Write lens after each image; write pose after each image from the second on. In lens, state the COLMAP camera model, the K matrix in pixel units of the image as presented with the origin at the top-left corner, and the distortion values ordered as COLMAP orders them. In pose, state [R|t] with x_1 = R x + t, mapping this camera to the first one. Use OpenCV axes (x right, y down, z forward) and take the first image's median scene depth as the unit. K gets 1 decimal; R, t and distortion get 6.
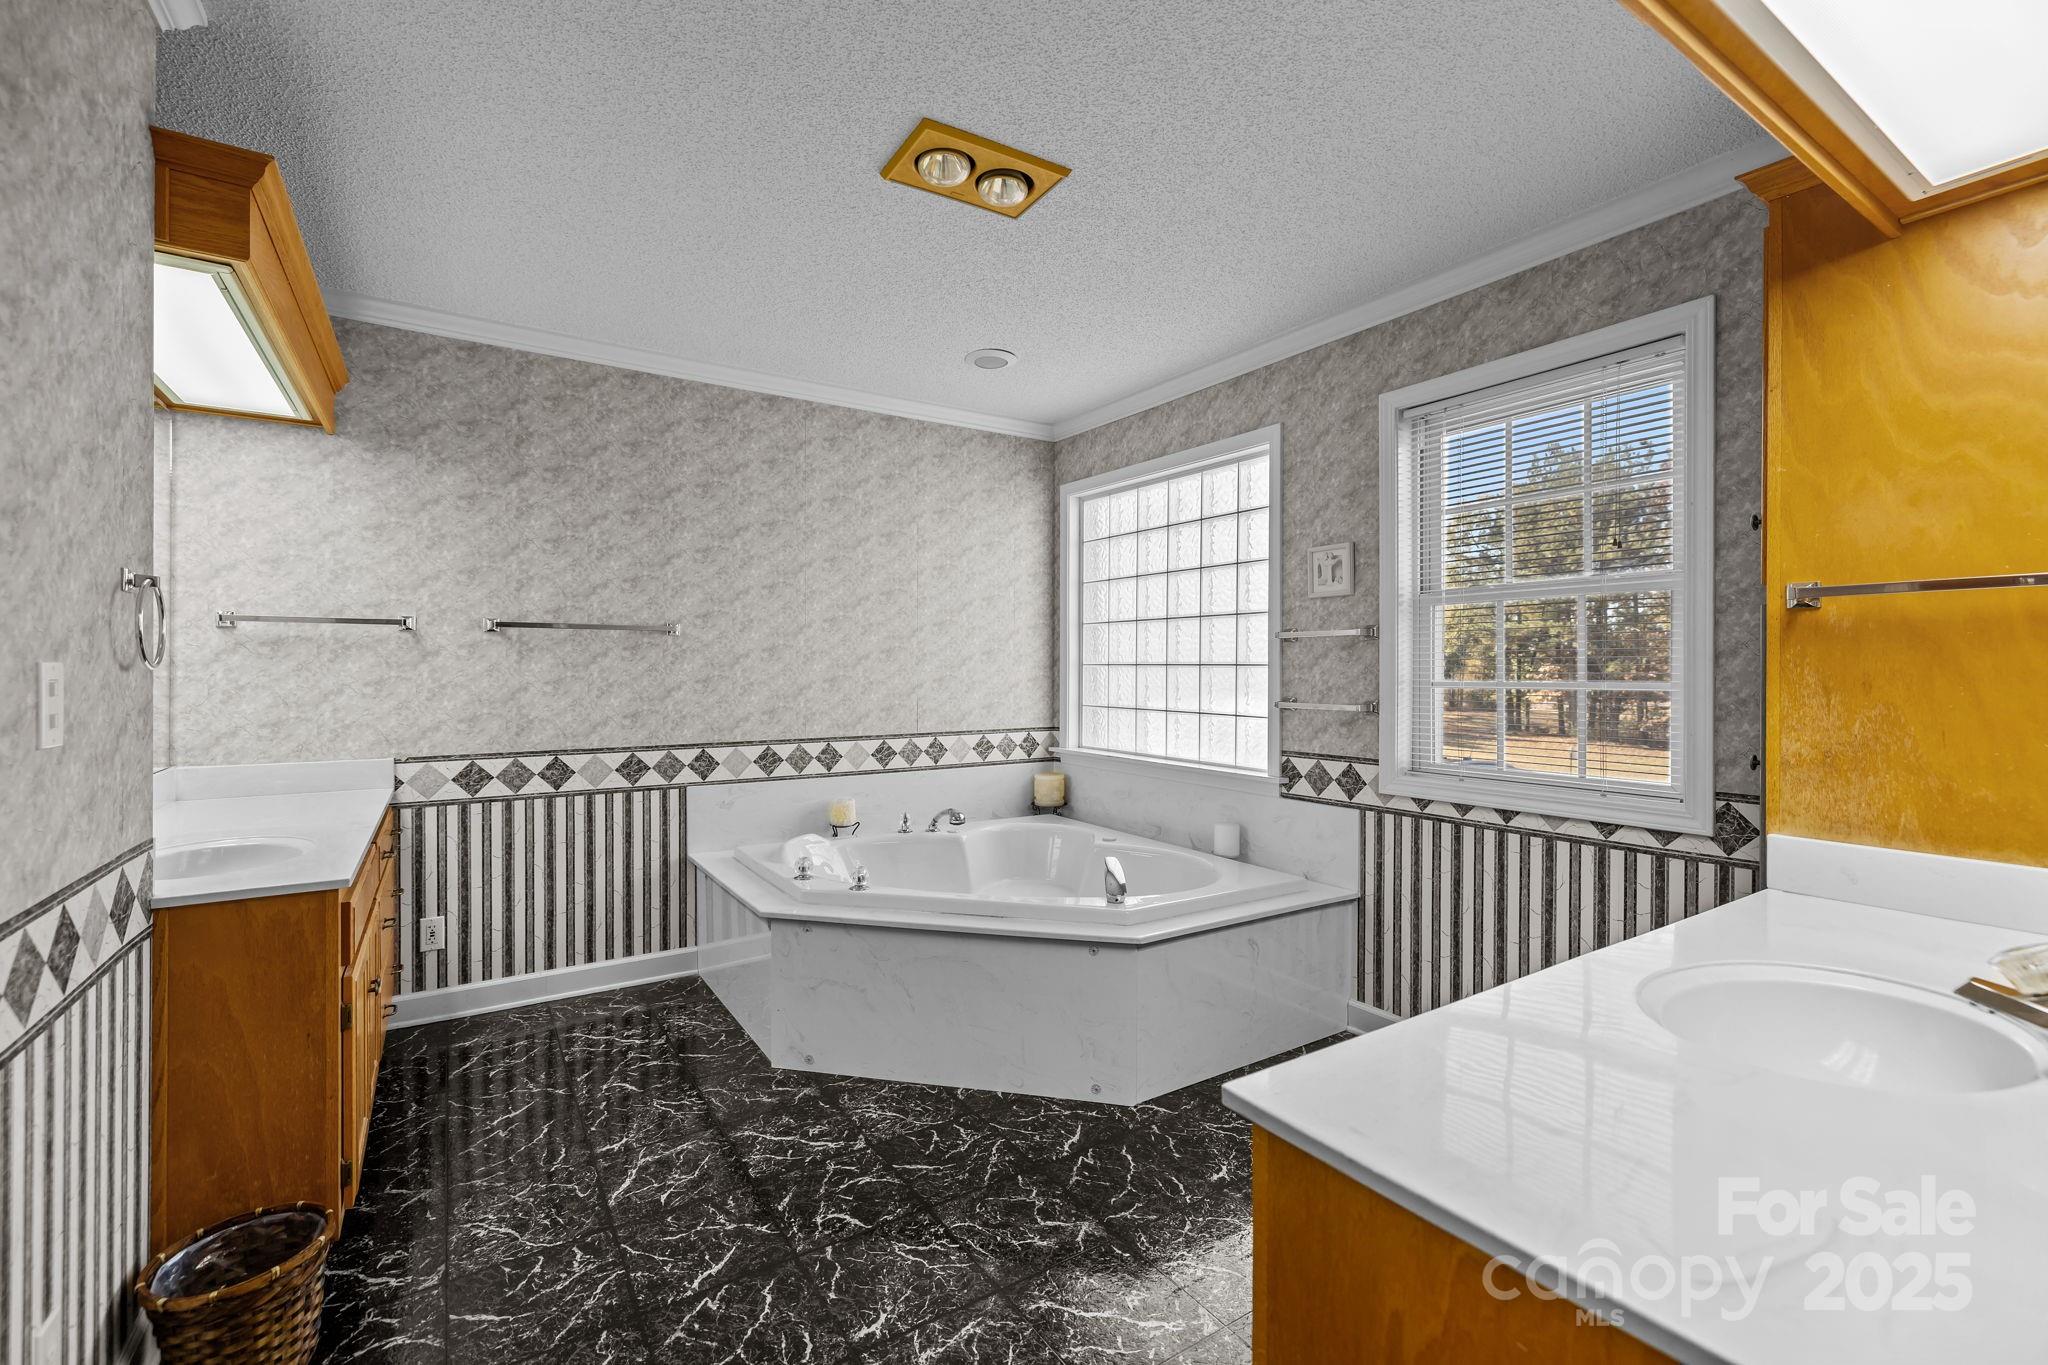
lens RADIAL K [[883.0, 0, 1014.3], [0, 883.0, 675.6], [0, 0, 1]] dist [-0.001648, -0.000064]
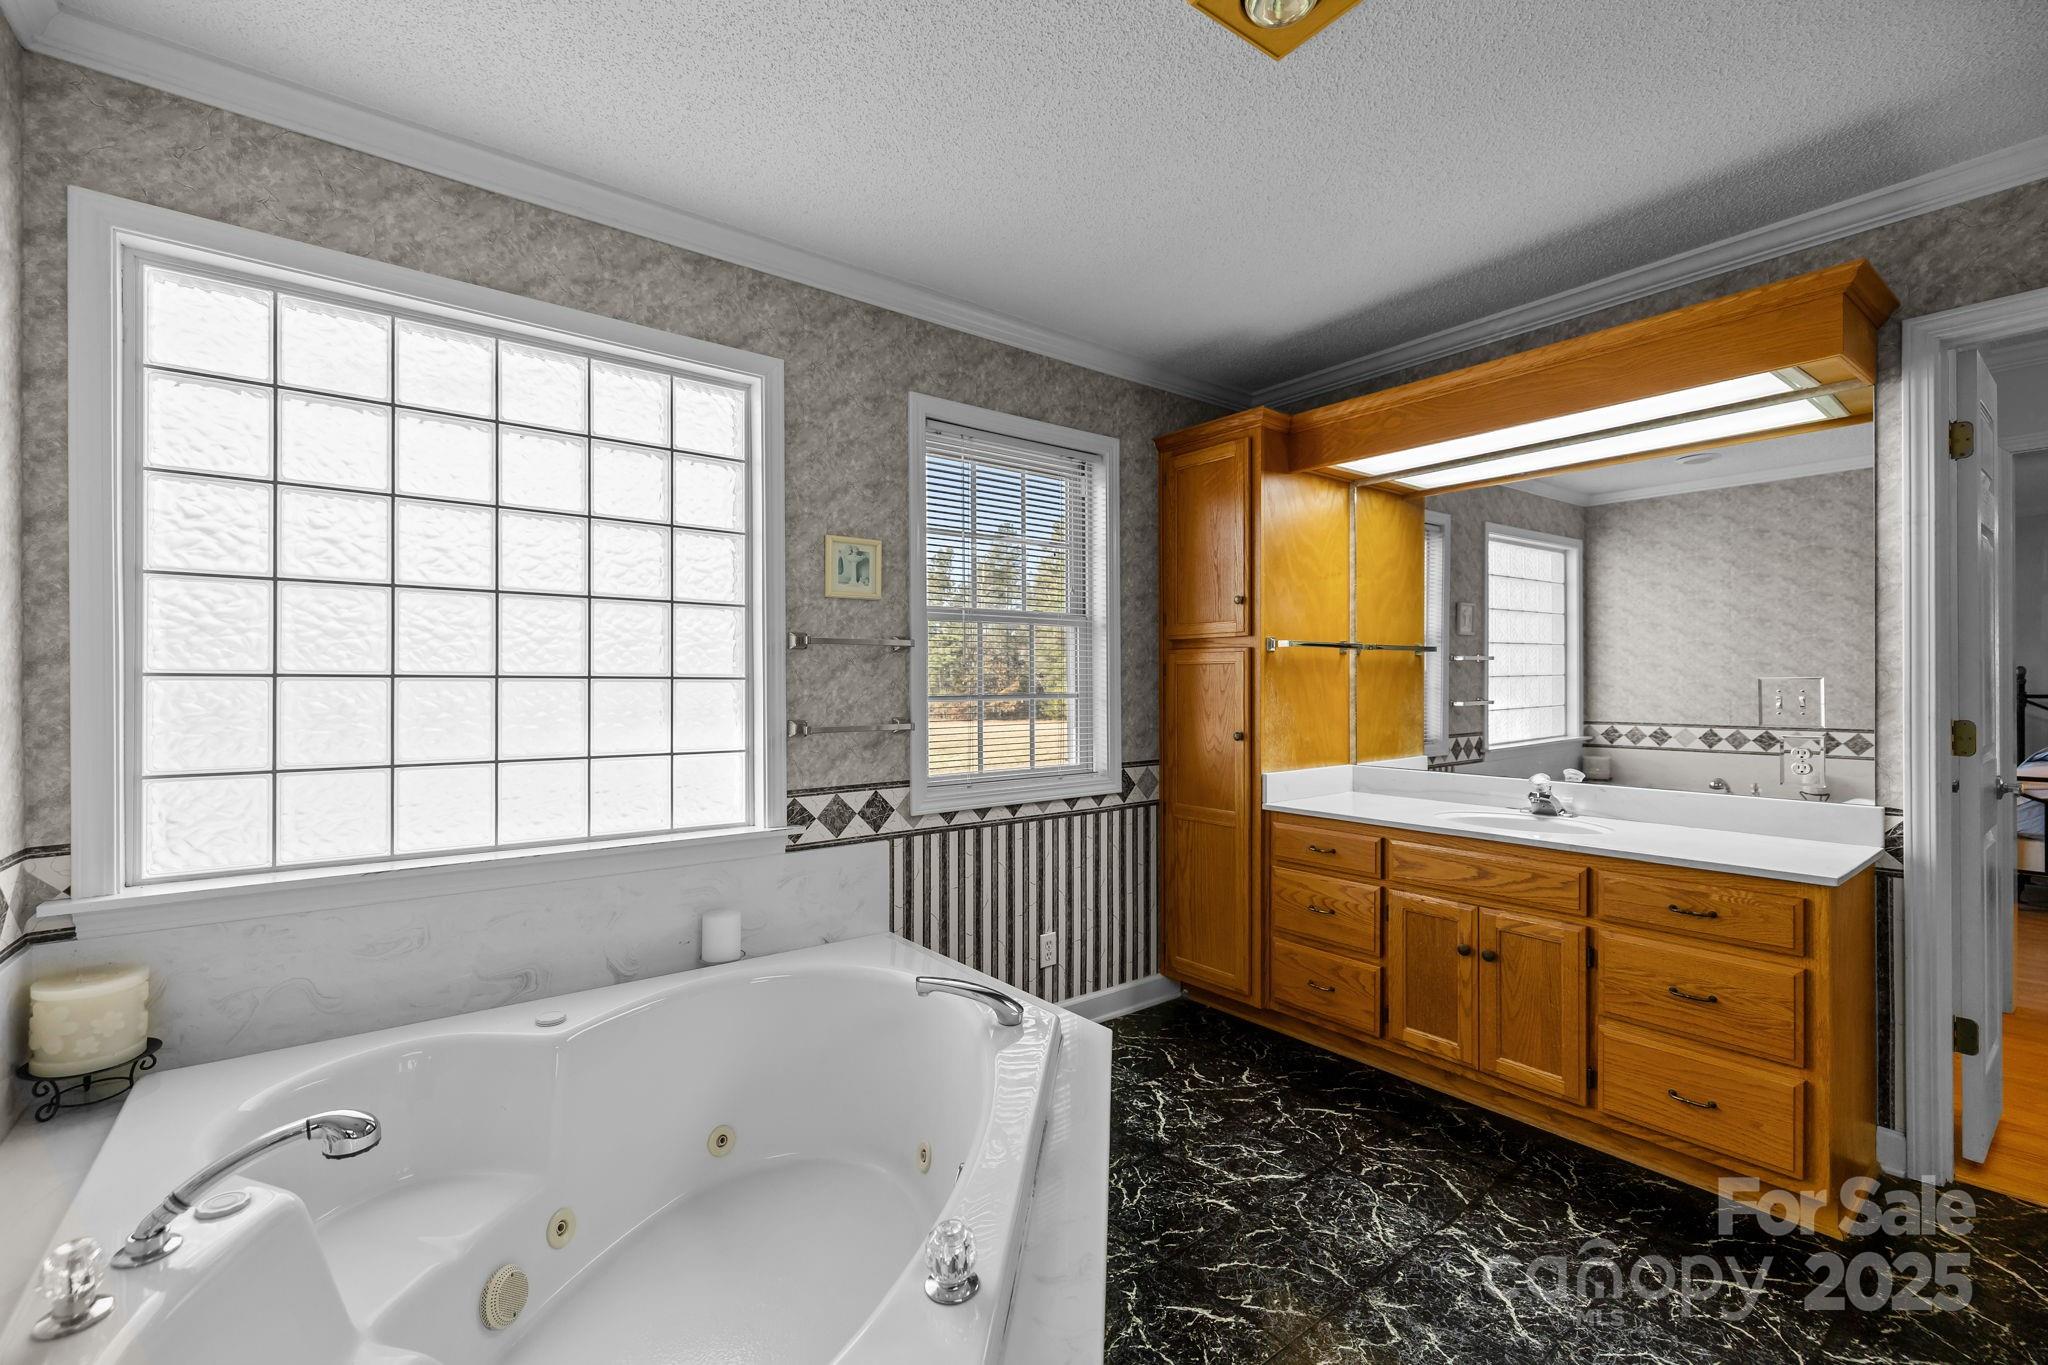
lens RADIAL K [[883.0, 0, 1011.6], [0, 883.0, 678.7], [0, 0, 1]] dist [-0.001648, -0.000064]
pose [[-0.093603, 0.000800, 0.995609, -0.532599], [0.006509, 0.999979, -0.000192, -0.011773], [-0.995588, 0.006463, -0.093606, 0.985737]]
